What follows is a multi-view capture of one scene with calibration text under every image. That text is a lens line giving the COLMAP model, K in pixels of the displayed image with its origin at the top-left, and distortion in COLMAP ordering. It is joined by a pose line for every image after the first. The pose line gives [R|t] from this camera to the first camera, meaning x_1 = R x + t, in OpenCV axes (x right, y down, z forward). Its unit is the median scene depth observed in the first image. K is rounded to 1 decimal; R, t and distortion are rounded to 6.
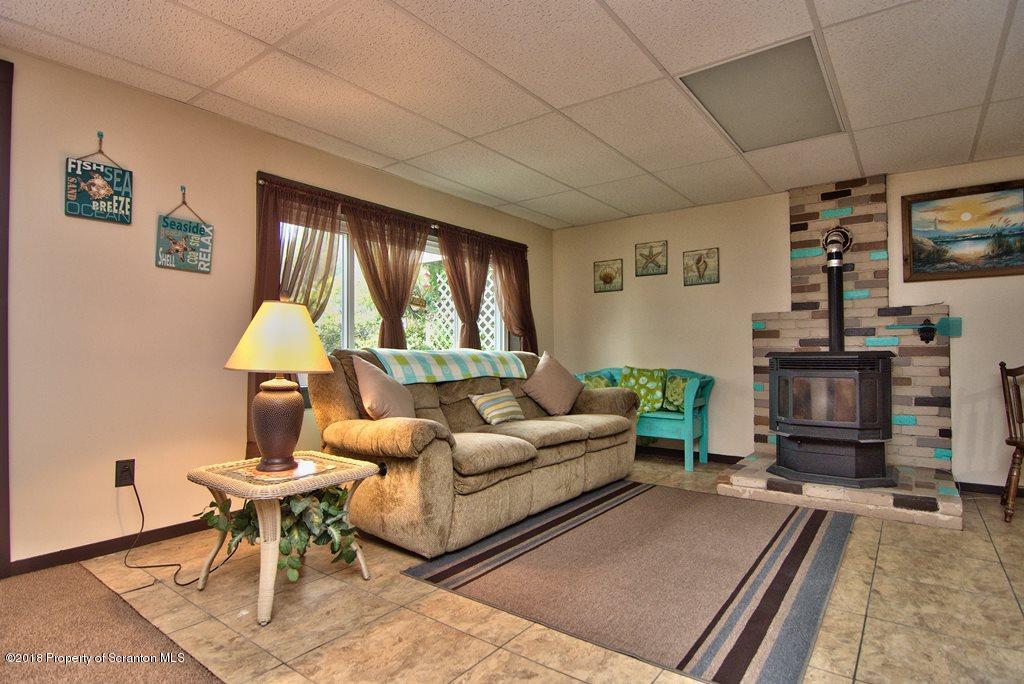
lens RADIAL K [[525.4, 0, 512.0], [0, 525.4, 342.0], [0, 0, 1]] dist [-0.014471, -0.001182]
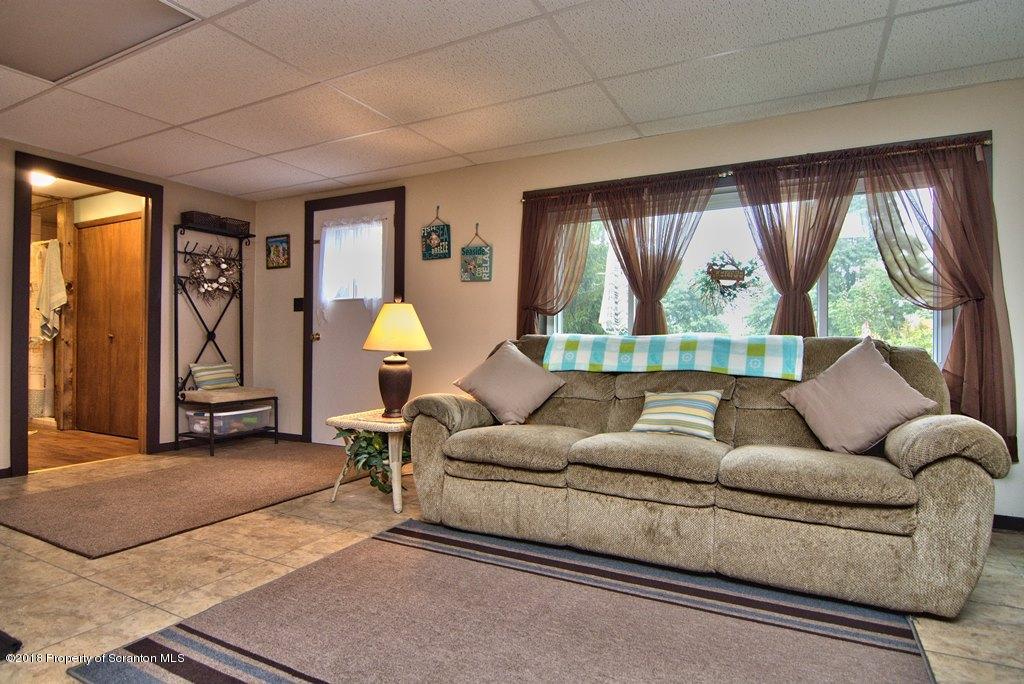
lens RADIAL K [[551.8, 0, 525.1], [0, 551.8, 337.8], [0, 0, 1]] dist [-0.001119, -0.002026]
pose [[0.180459, -0.006276, -0.983562, 1.003022], [0.014257, 0.999891, -0.003765, 0.029037], [0.983479, -0.013343, 0.180529, 0.959662]]
